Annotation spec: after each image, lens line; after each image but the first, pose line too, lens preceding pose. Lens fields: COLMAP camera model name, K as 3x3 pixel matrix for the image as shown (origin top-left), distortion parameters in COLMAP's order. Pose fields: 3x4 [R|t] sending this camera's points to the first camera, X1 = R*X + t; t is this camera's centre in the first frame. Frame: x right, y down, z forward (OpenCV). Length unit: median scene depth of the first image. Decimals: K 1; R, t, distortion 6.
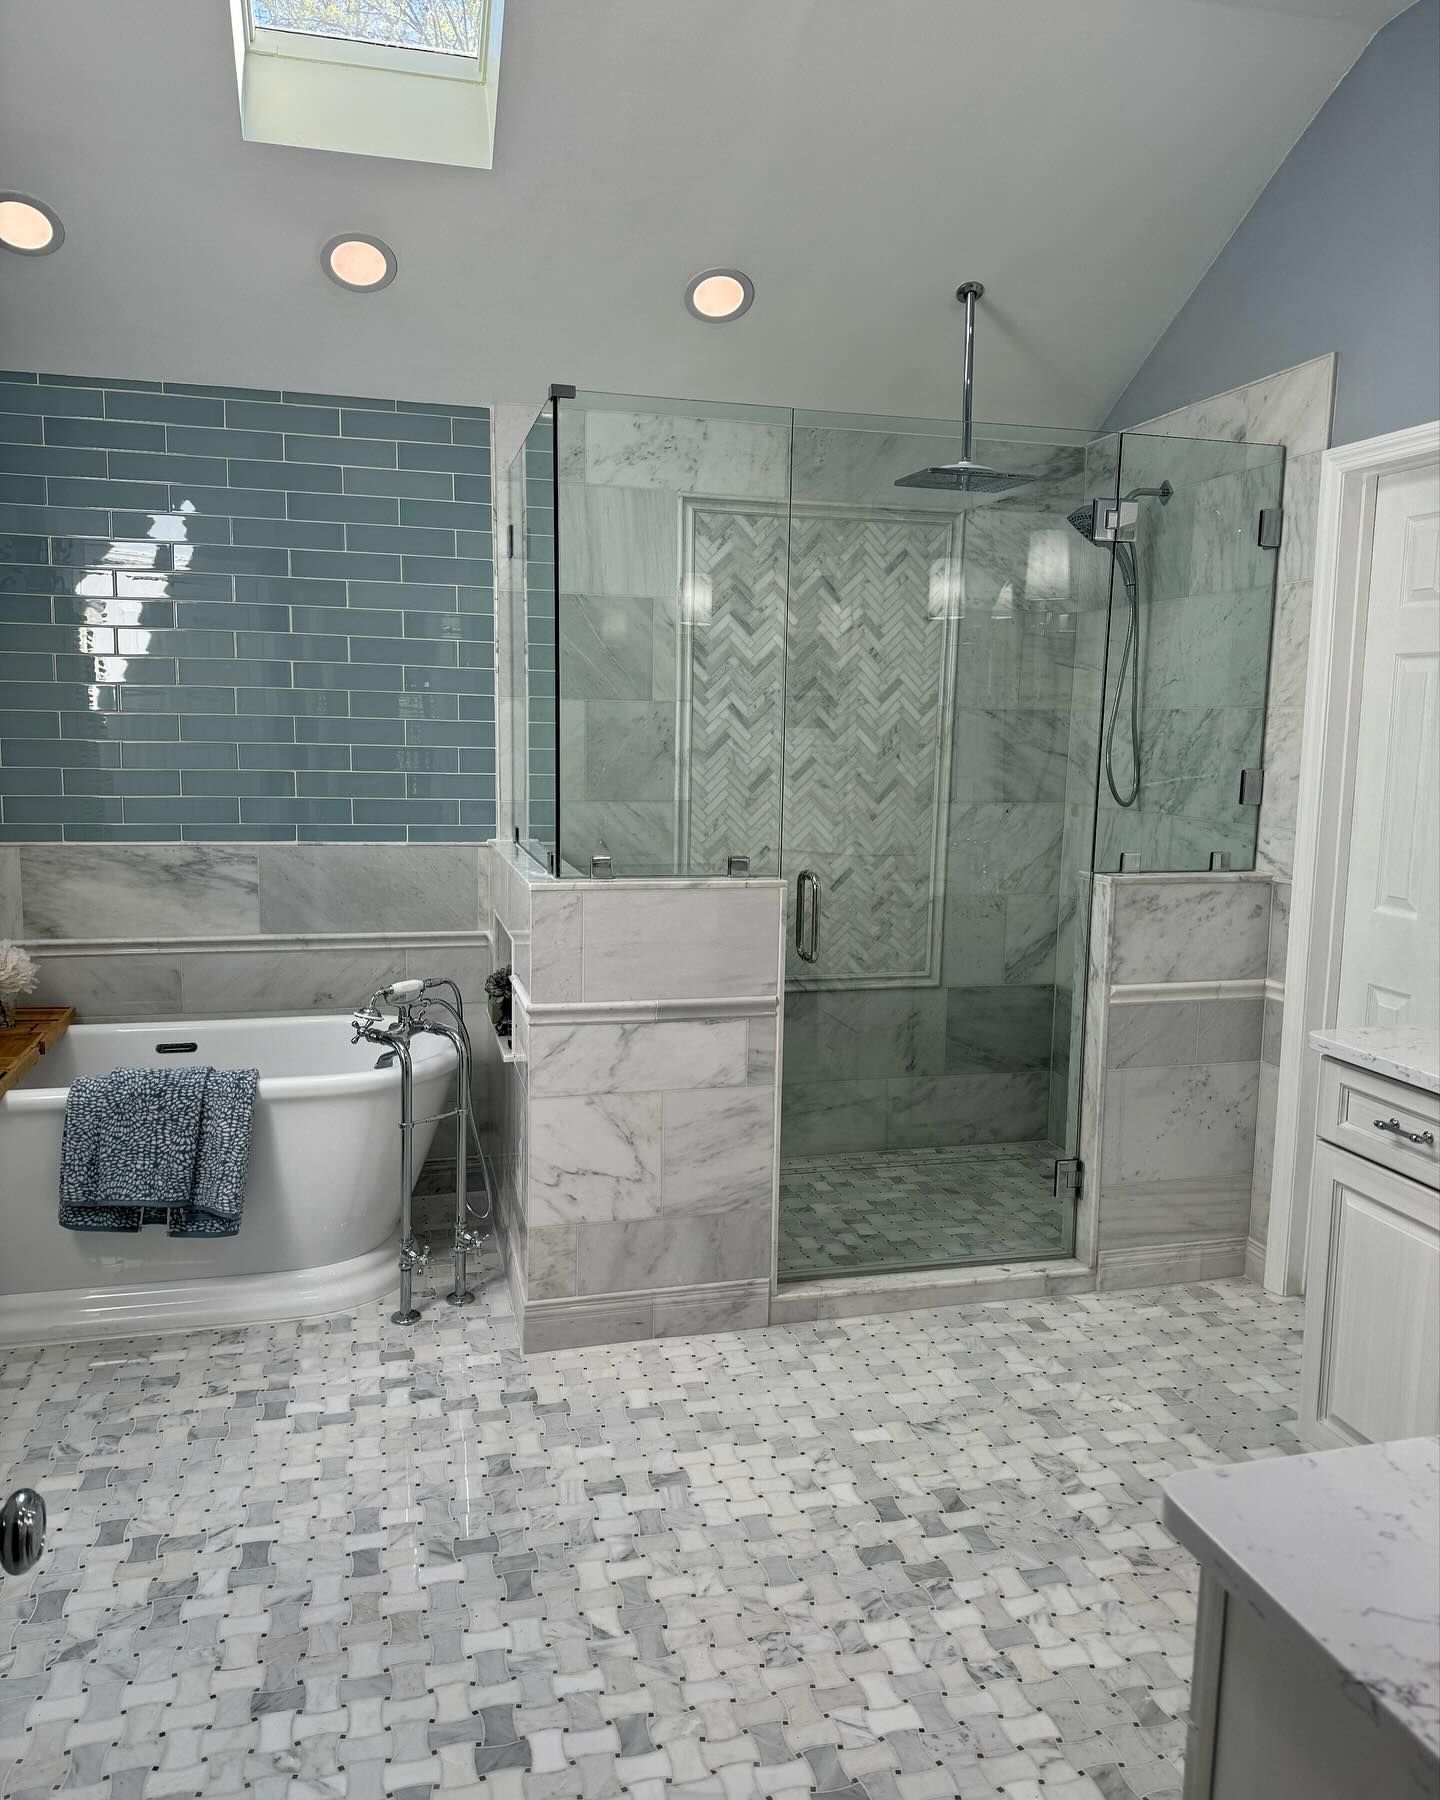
lens RADIAL K [[1354.2, 0, 721.2], [0, 1354.2, 897.2], [0, 0, 1]] dist [0.000640, -0.000455]
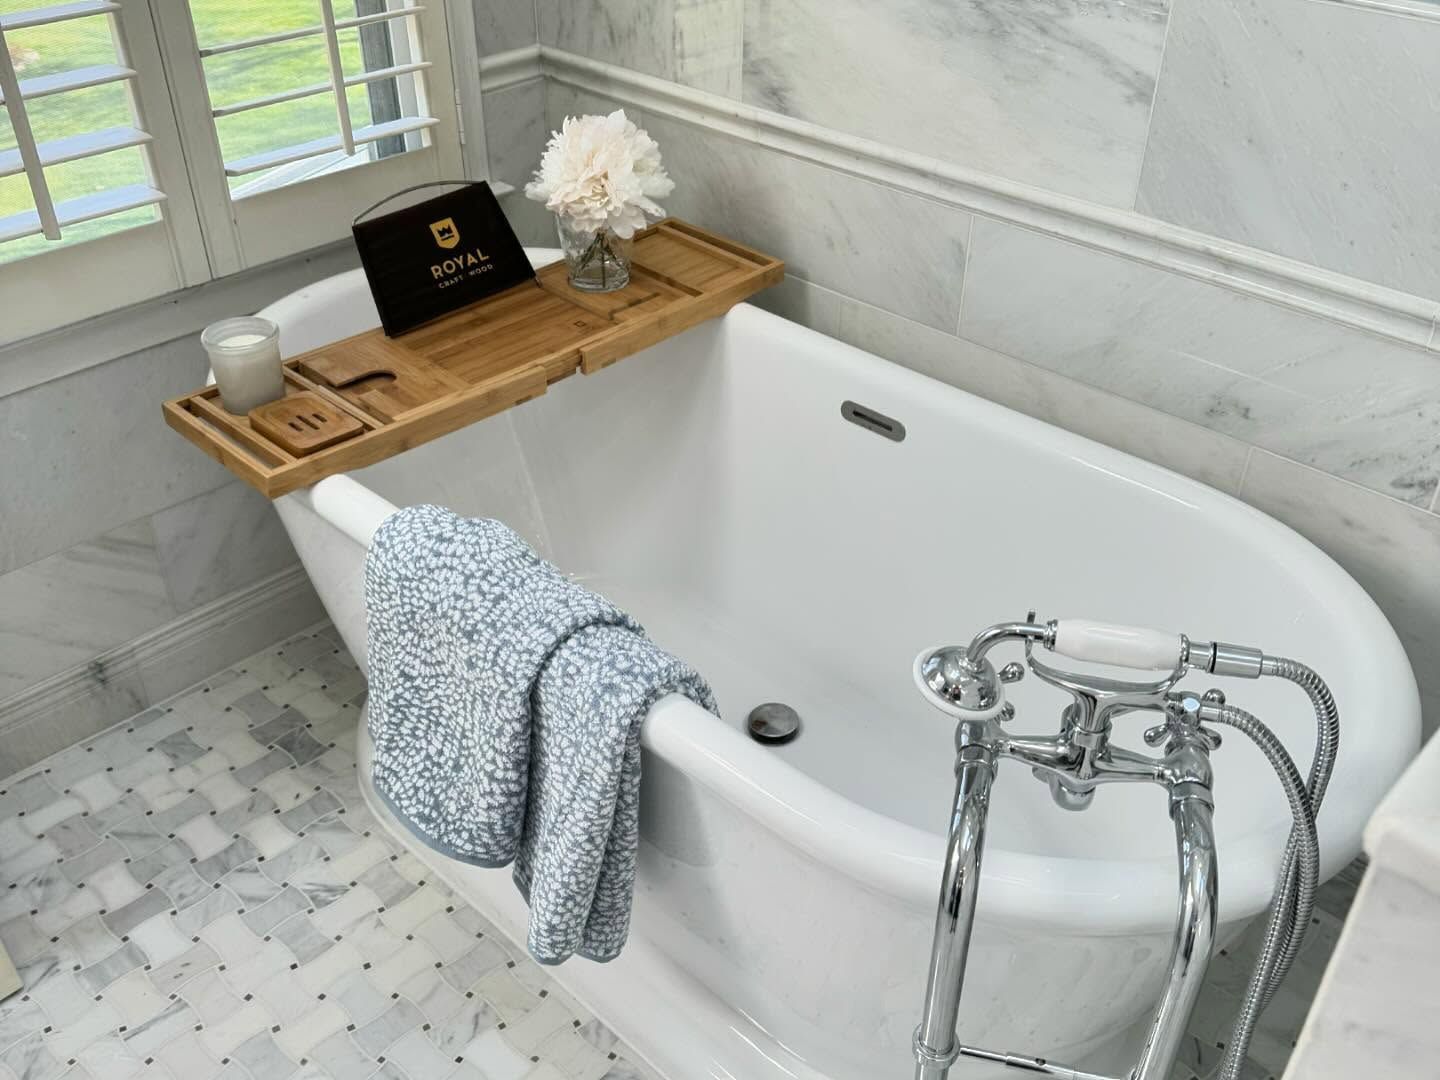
lens RADIAL K [[1335.1, 0, 721.5], [0, 1335.1, 542.4], [0, 0, 1]] dist [0.007441, 0.000000]
pose [[0.510093, 0.467465, -0.721998, -0.075002], [-0.101342, 0.866234, 0.489254, -0.068943], [0.854128, -0.176396, 0.489233, 0.696846]]
